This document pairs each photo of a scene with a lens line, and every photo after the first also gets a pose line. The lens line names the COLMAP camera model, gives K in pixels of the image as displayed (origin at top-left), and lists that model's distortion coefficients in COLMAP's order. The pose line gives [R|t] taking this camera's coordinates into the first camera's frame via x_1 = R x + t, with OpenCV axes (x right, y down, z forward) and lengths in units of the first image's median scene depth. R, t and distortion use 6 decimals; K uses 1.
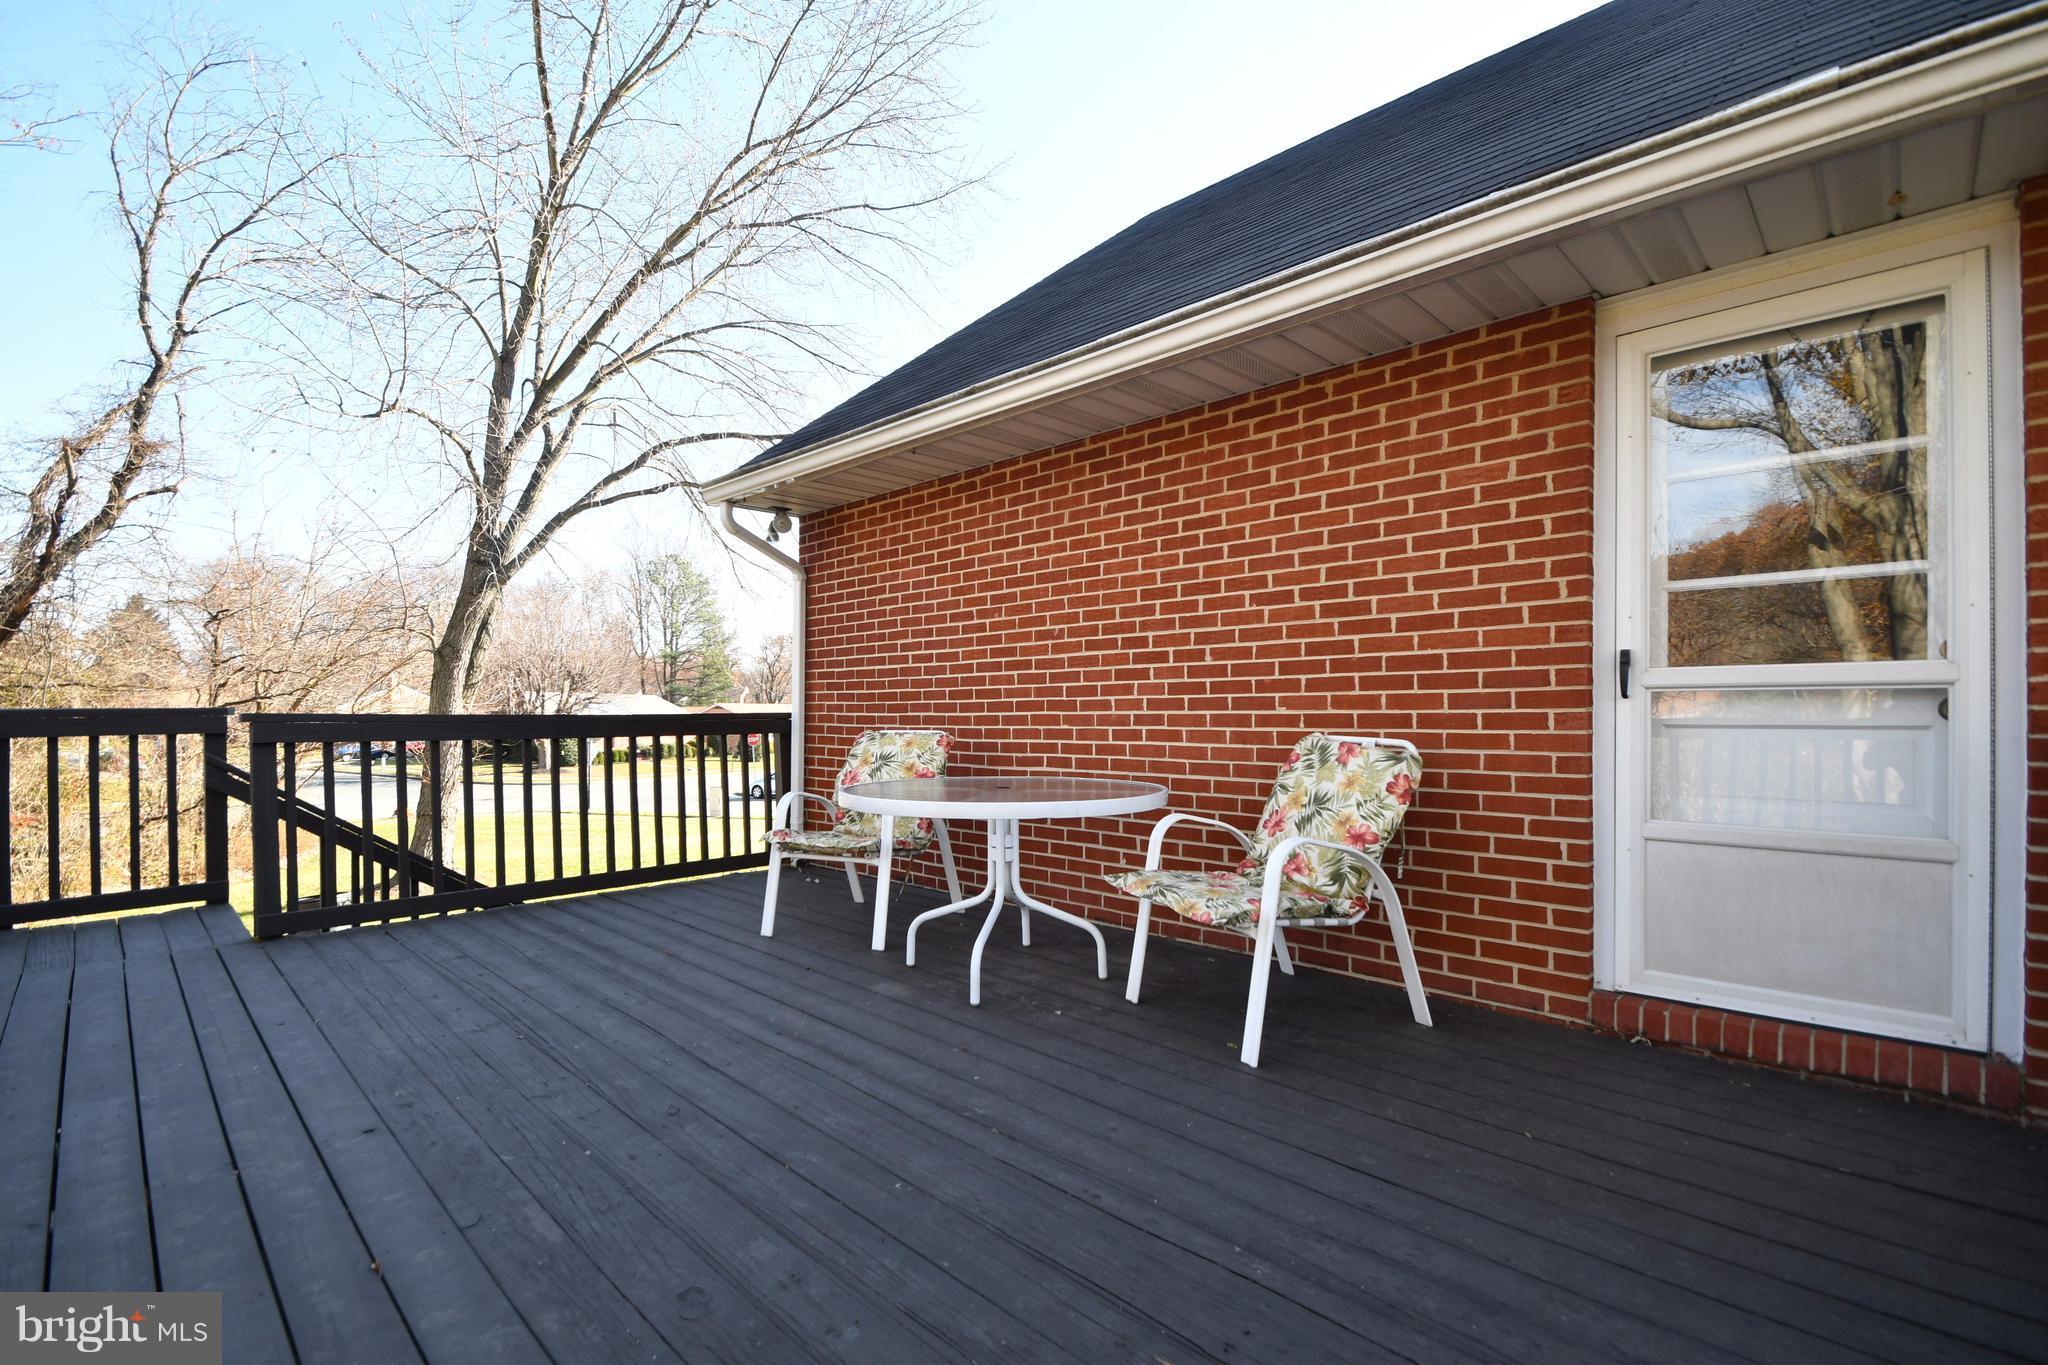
lens RADIAL K [[915.6, 0, 1003.9], [0, 915.6, 714.9], [0, 0, 1]] dist [0.002040, -0.000565]
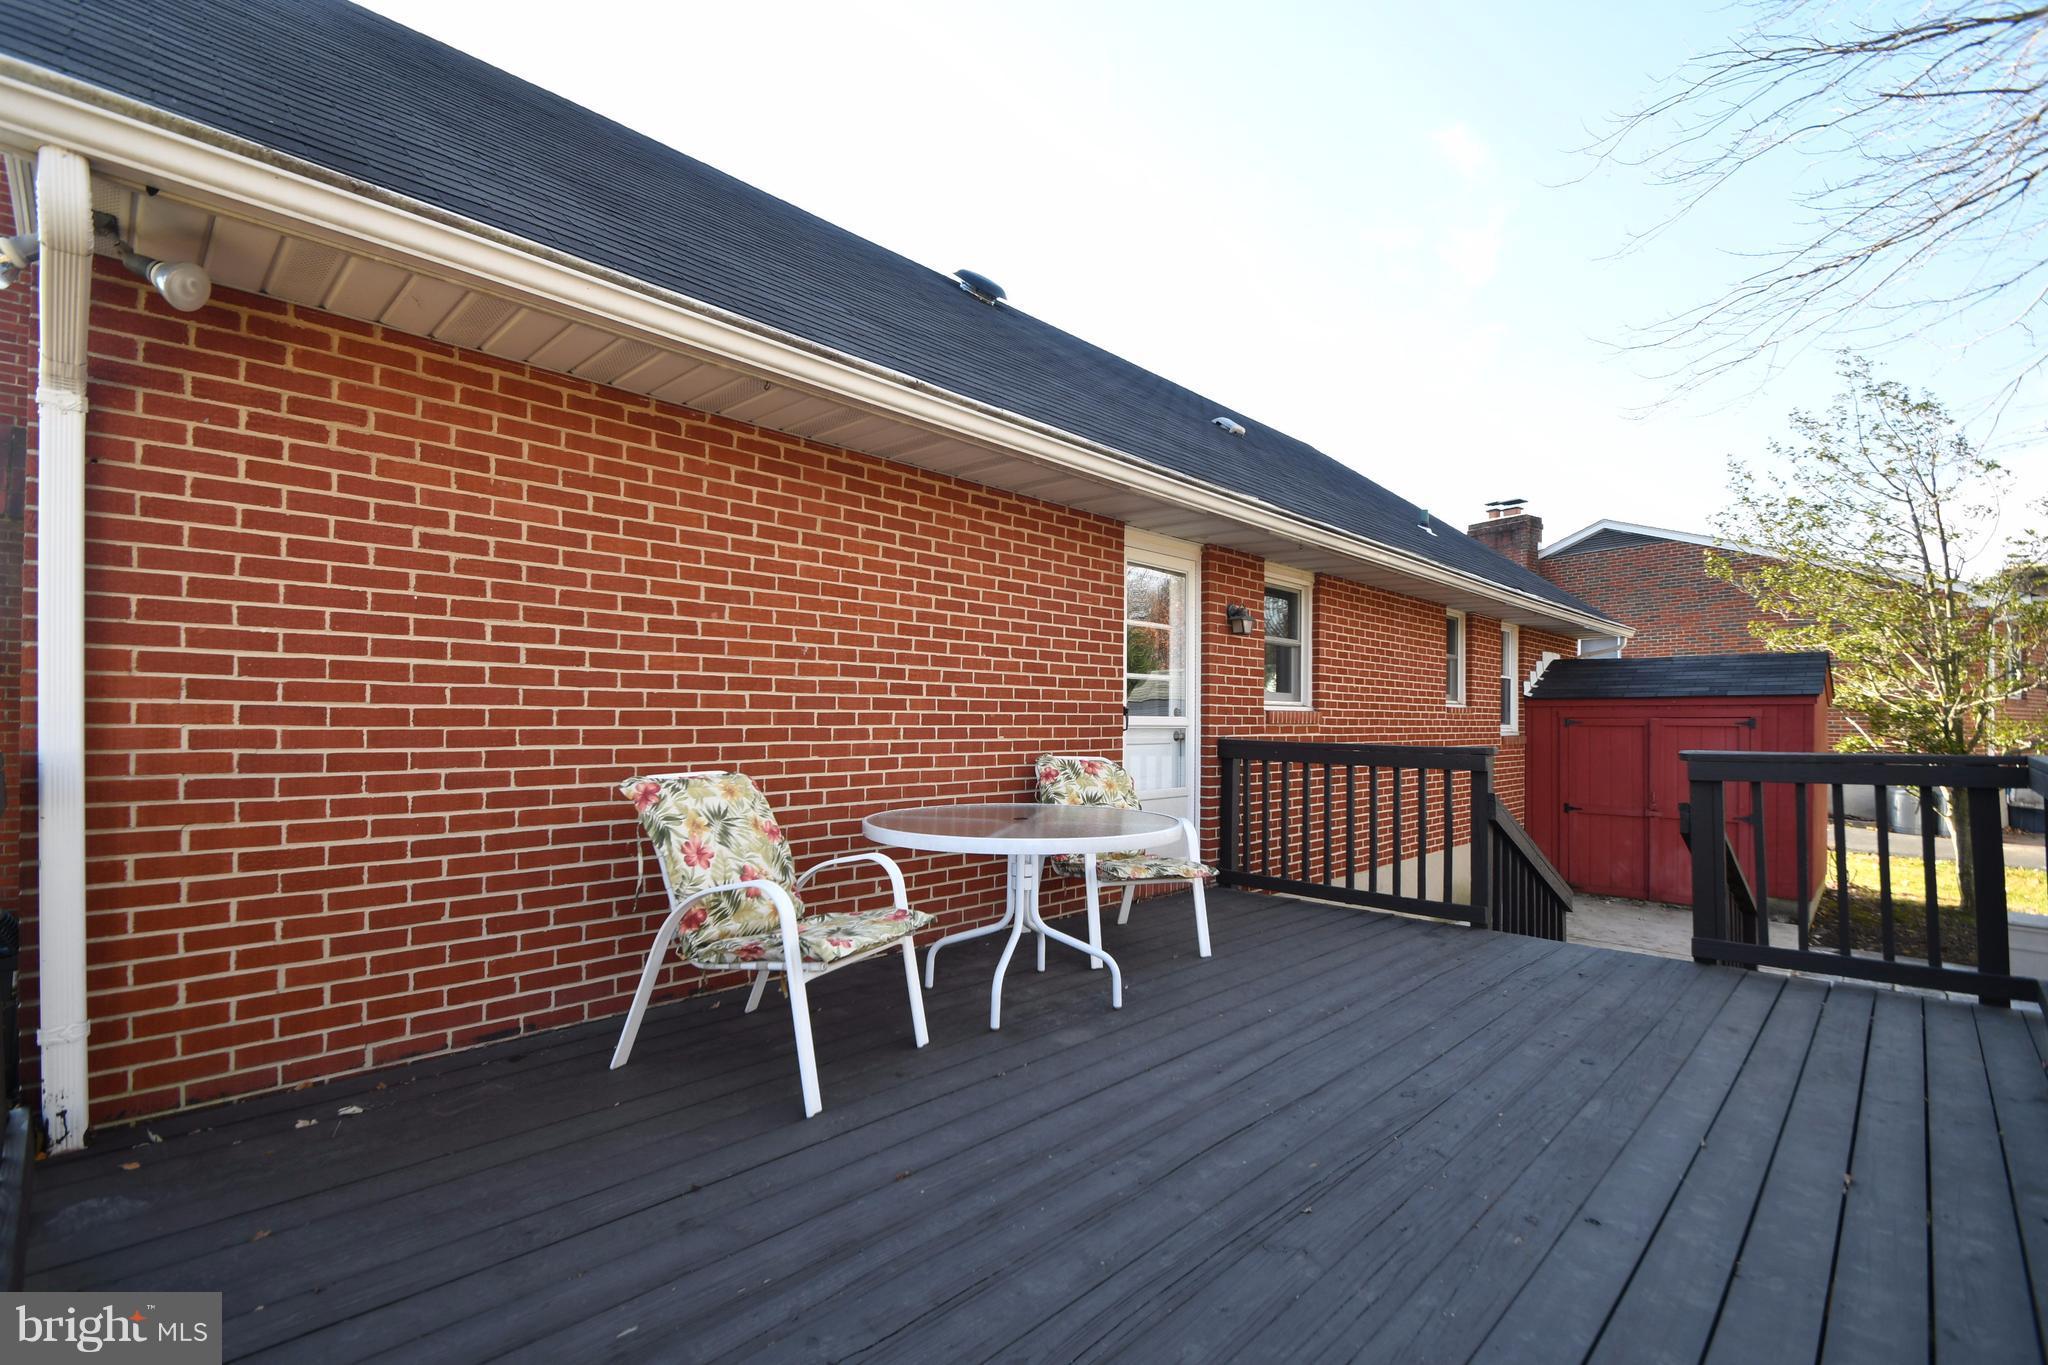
lens RADIAL K [[915.6, 0, 1003.9], [0, 915.6, 714.9], [0, 0, 1]] dist [0.002040, -0.000565]
pose [[-0.003248, 0.006397, 0.999974, -0.943268], [-0.007467, 0.999952, -0.006421, -0.028287], [-0.999967, -0.007488, -0.003200, 0.932914]]
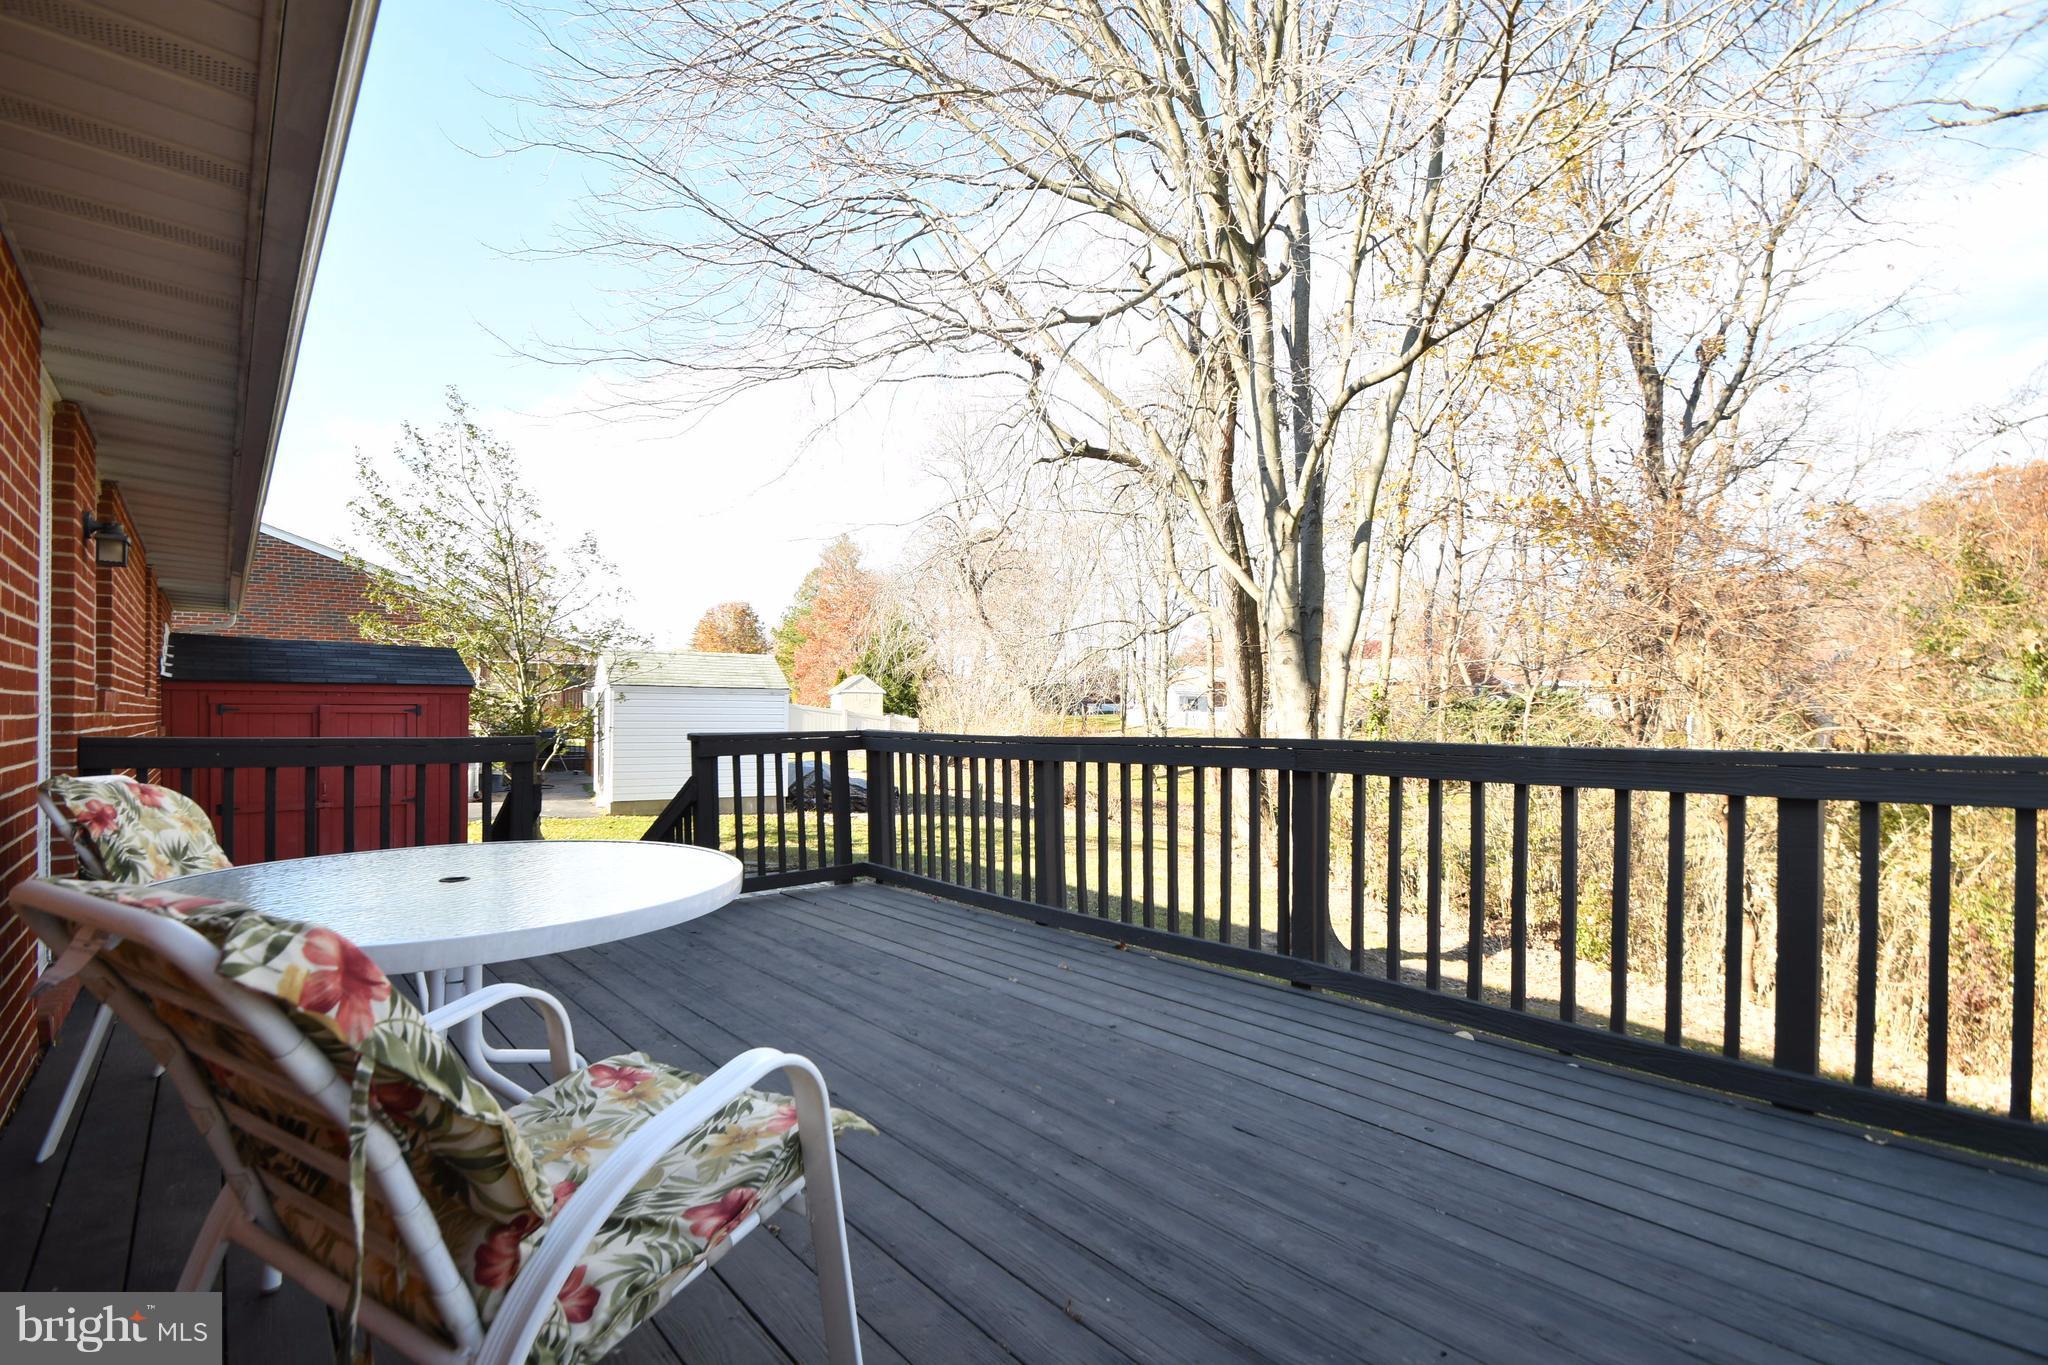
lens RADIAL K [[915.6, 0, 1003.9], [0, 915.6, 714.9], [0, 0, 1]] dist [0.002040, -0.000565]
pose [[-0.997690, 0.003143, 0.067860, -0.360832], [0.003569, 0.999975, 0.006156, -0.031612], [-0.067839, 0.006384, -0.997676, 1.433895]]
